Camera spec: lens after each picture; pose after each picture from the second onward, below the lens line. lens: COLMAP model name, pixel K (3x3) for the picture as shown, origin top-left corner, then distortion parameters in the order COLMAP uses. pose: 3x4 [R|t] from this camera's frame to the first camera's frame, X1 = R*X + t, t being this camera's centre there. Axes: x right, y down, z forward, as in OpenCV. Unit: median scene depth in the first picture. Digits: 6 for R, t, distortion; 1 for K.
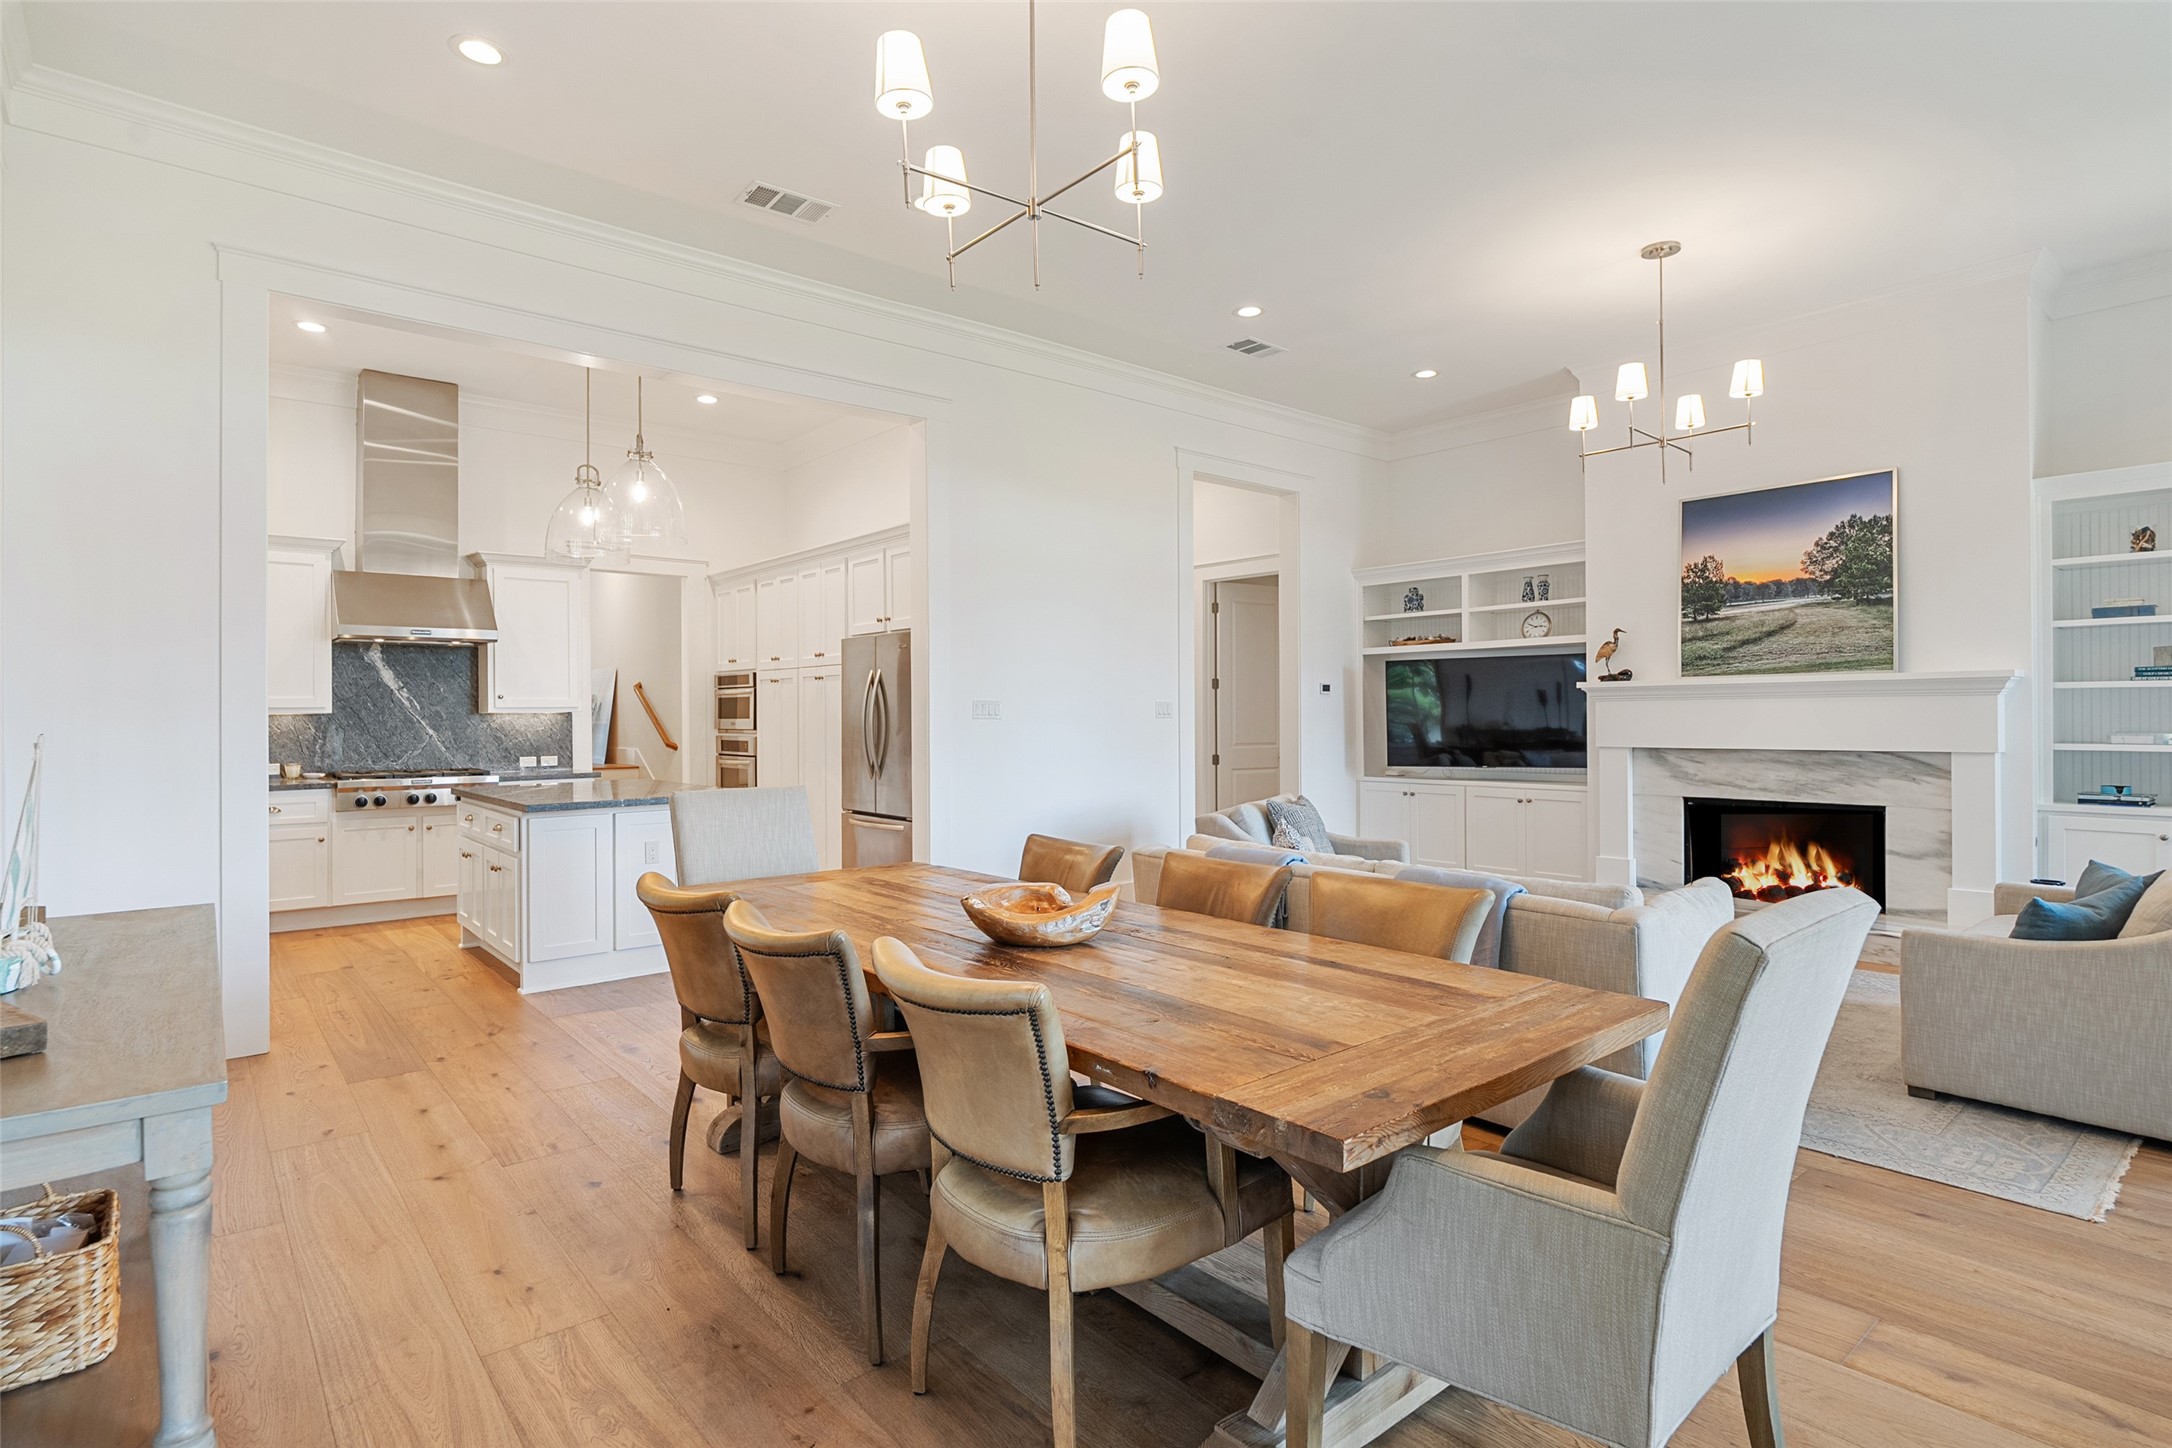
lens RADIAL K [[1098.0, 0, 1052.9], [0, 1098.0, 698.6], [0, 0, 1]] dist [-0.000570, -0.001138]
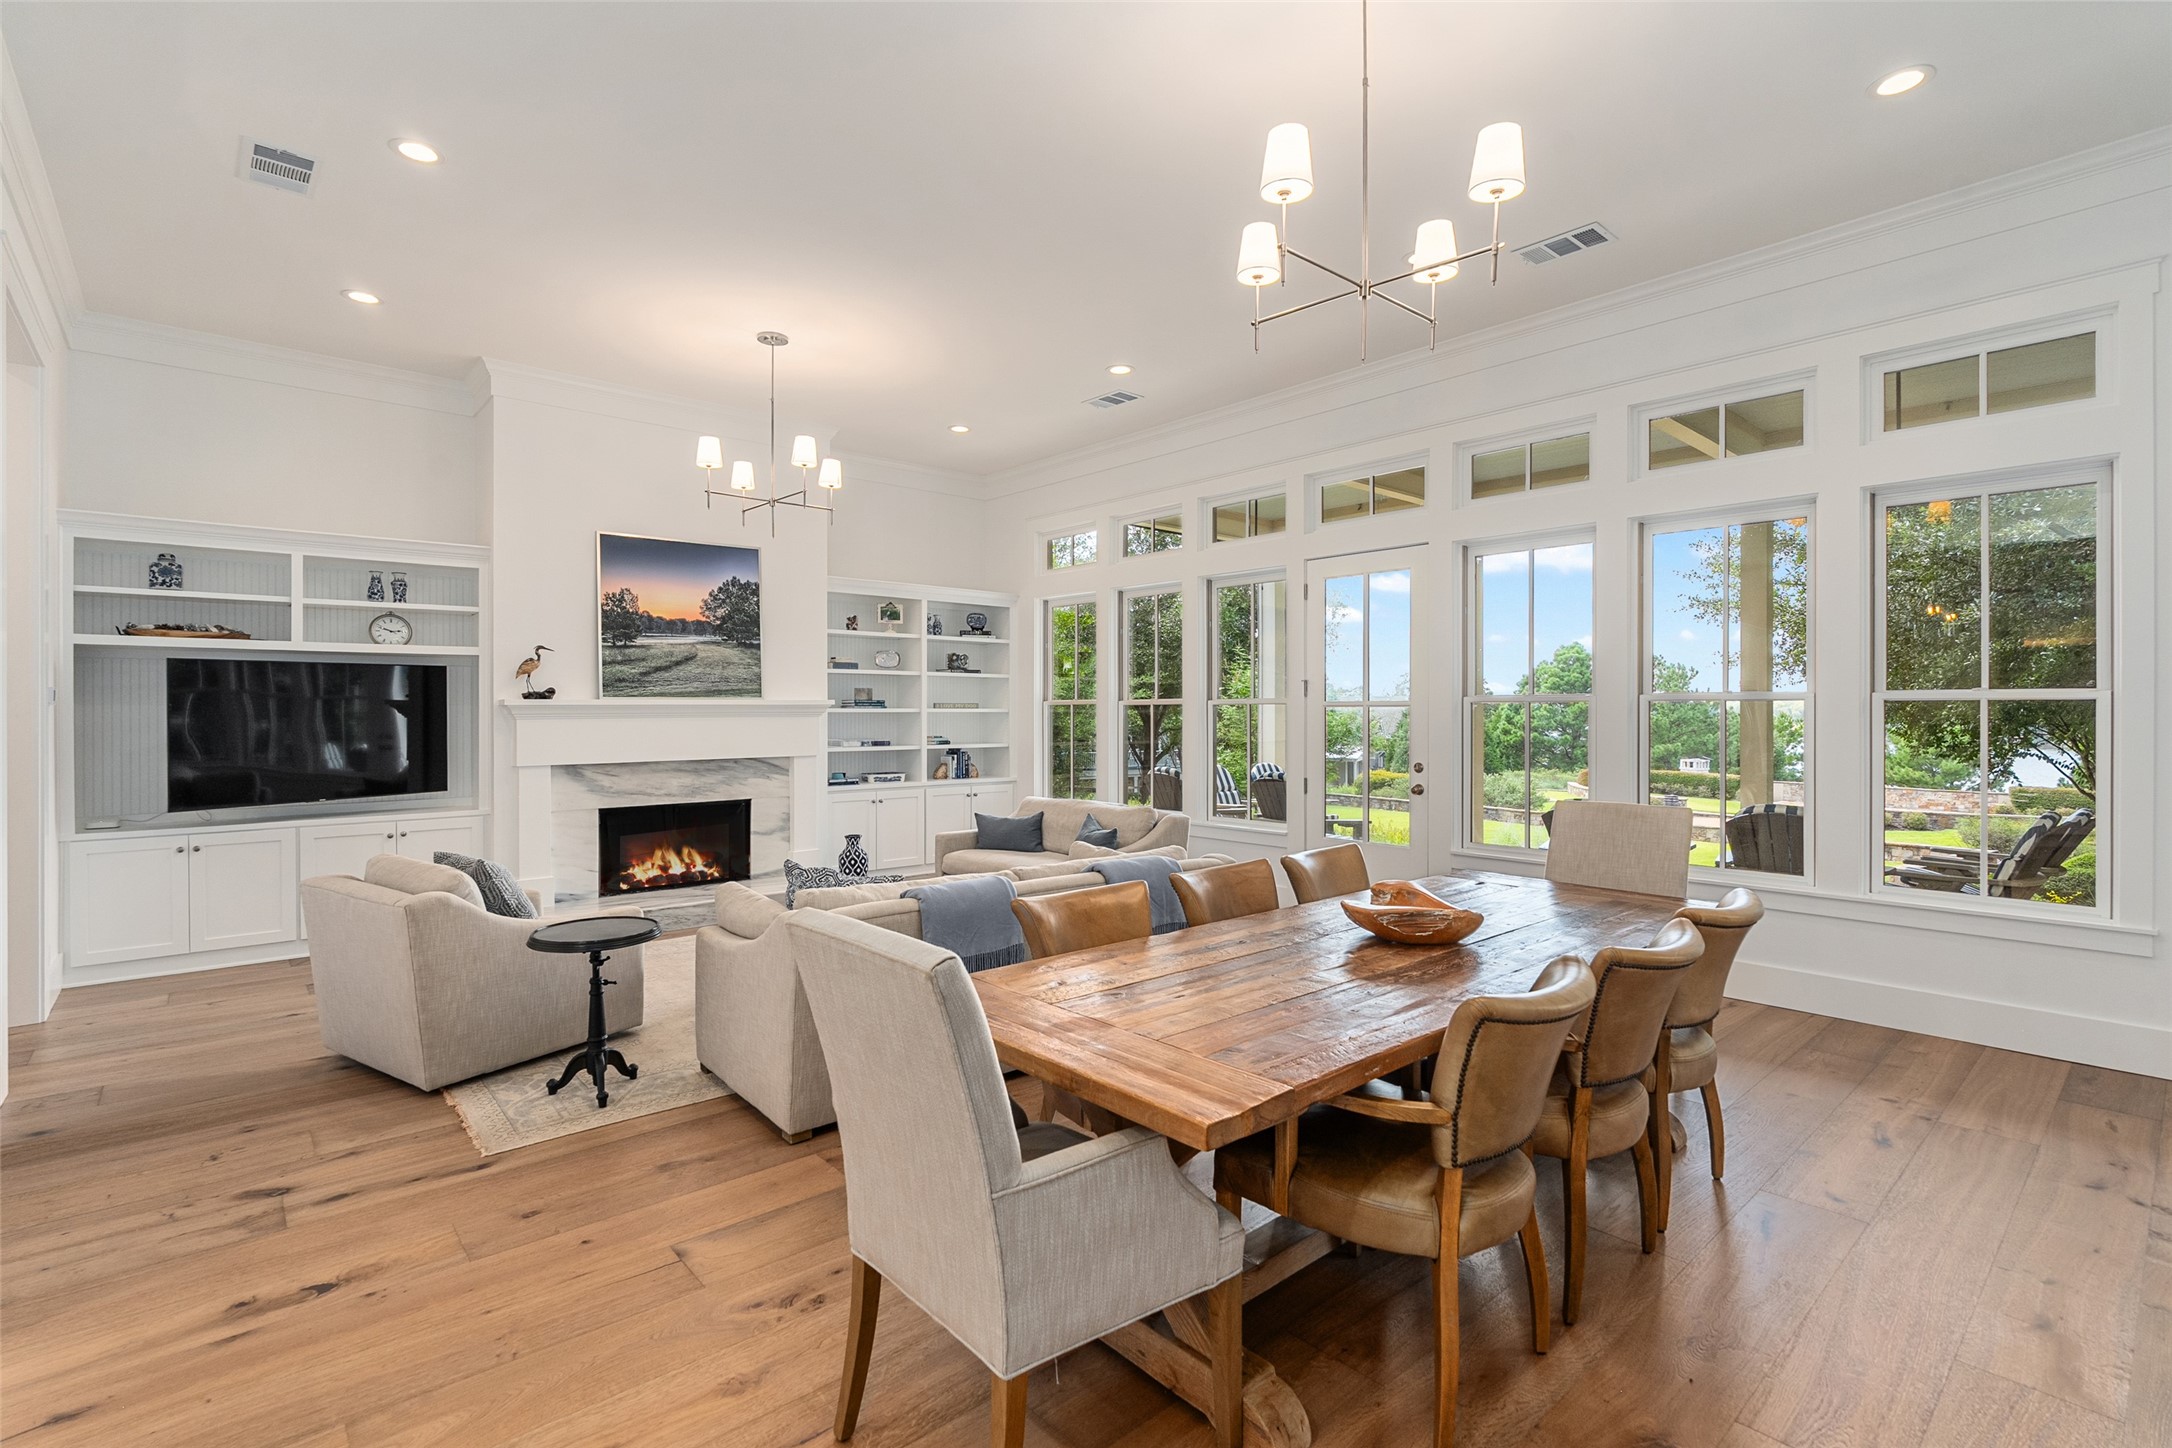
lens RADIAL K [[1019.4, 0, 1103.2], [0, 1019.4, 712.3], [0, 0, 1]] dist [-0.004914, -0.000166]
pose [[-0.047726, 0.004940, 0.998848, -0.462769], [-0.011815, 0.999915, -0.005510, -0.005260], [-0.998791, -0.012064, -0.047664, 0.582586]]
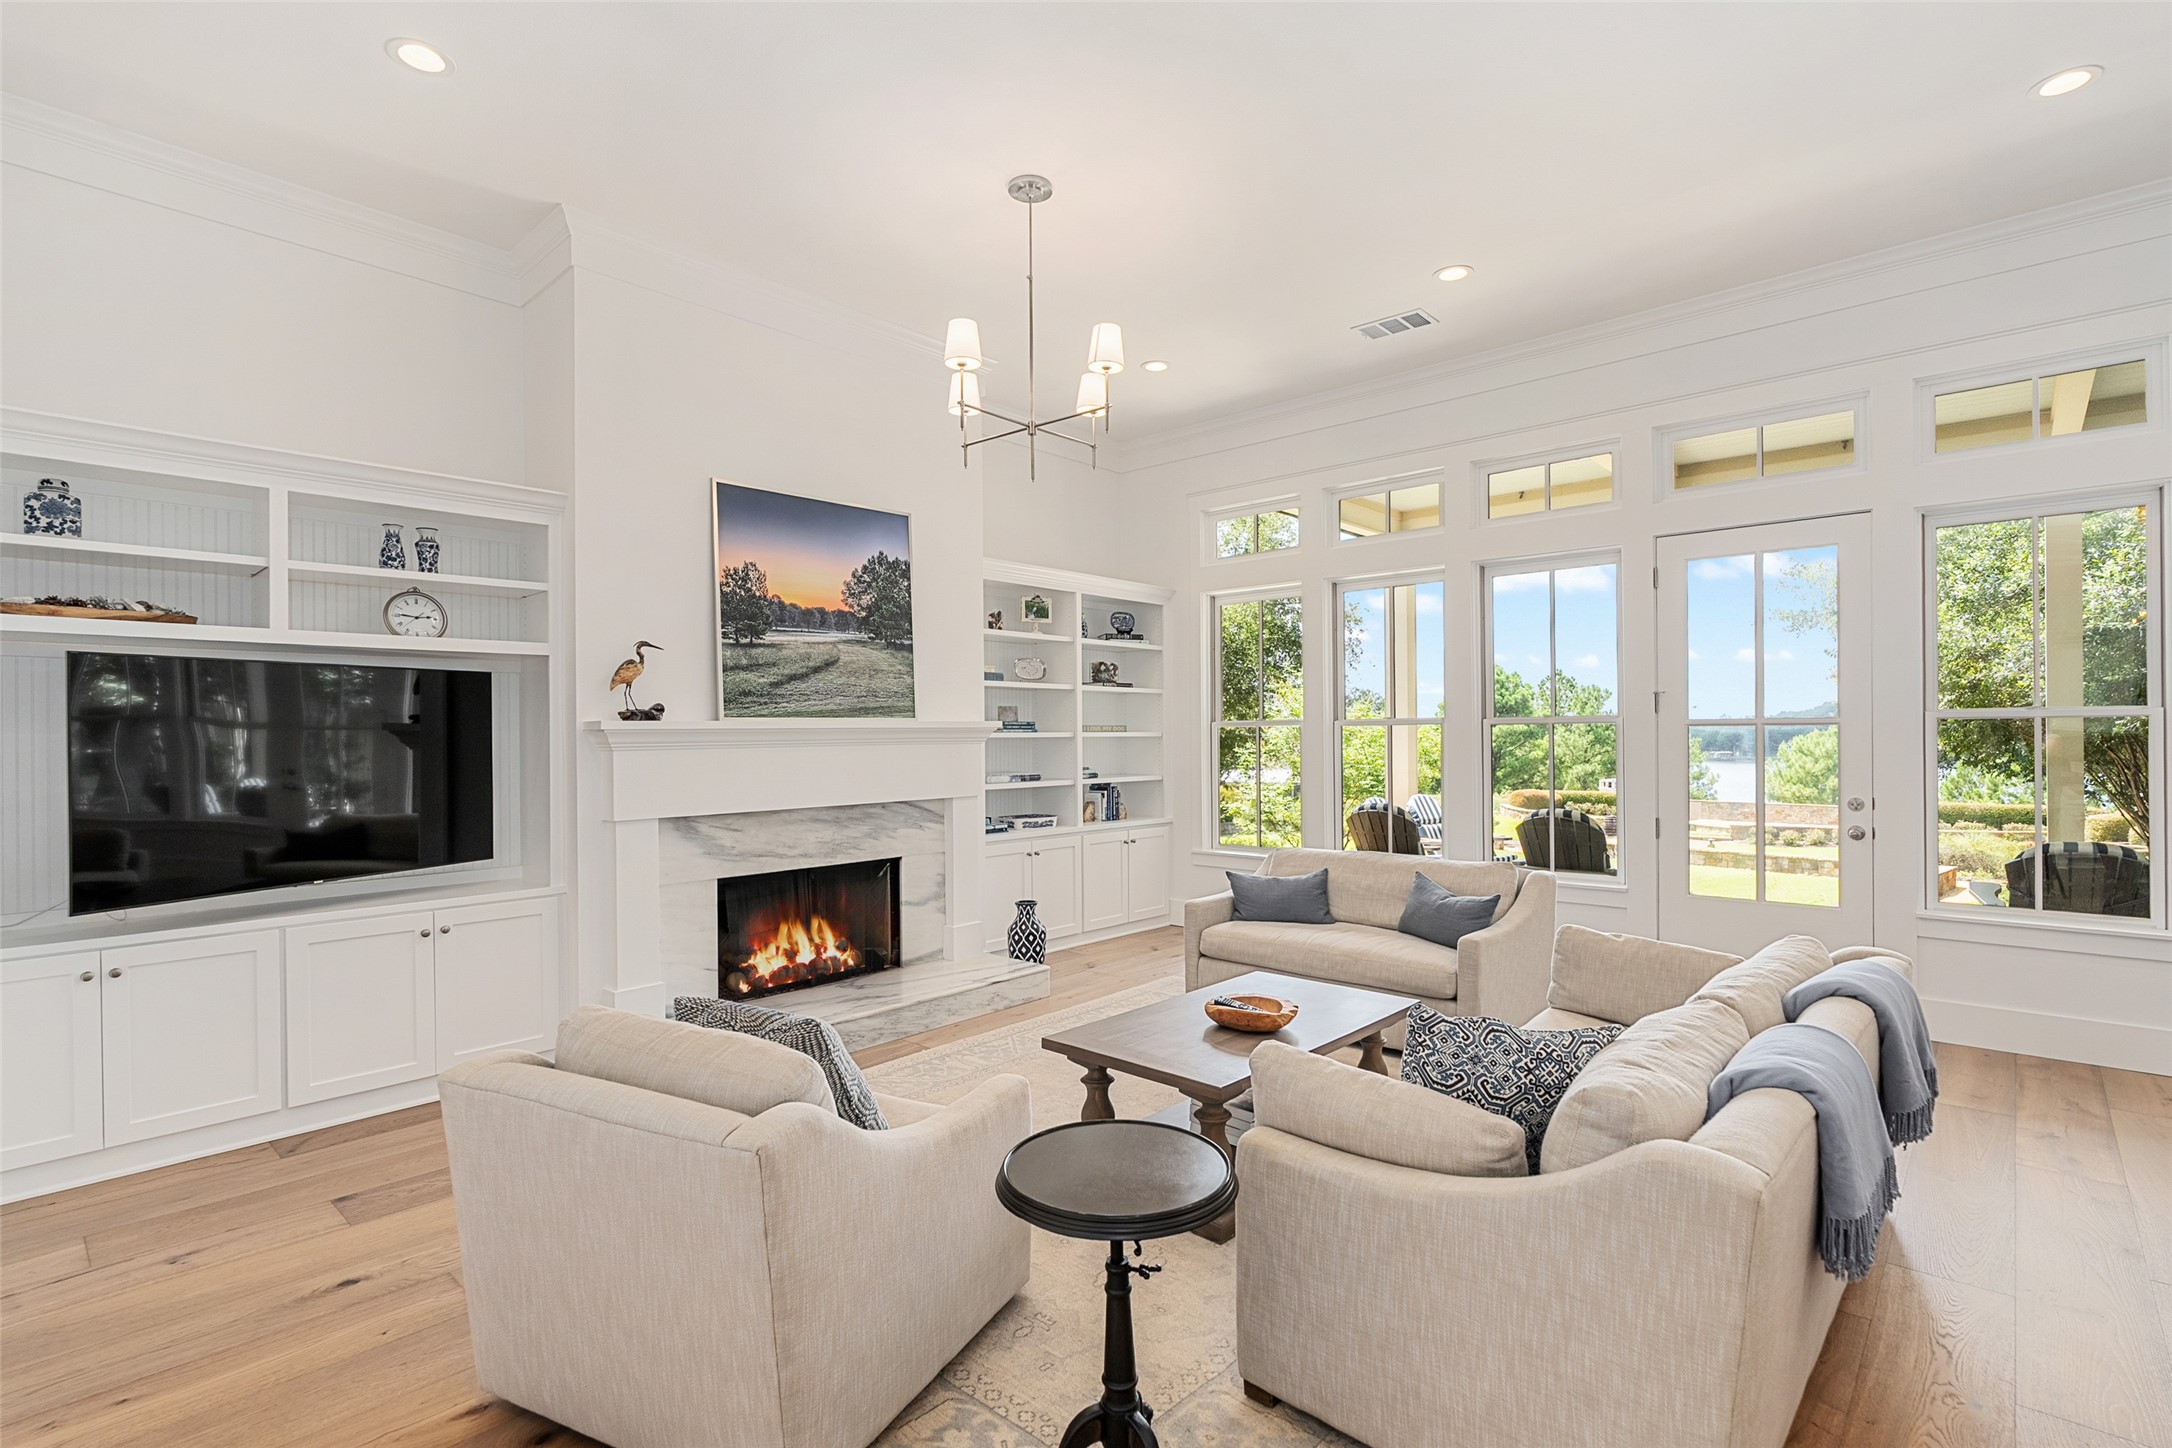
lens RADIAL K [[1019.4, 0, 1096.1], [0, 1019.4, 732.0], [0, 0, 1]] dist [-0.004914, -0.000166]
pose [[-0.154694, 0.010352, 0.987908, -0.153446], [-0.005168, 0.999923, -0.011287, -0.003383], [-0.987949, -0.006851, -0.154629, 0.894092]]
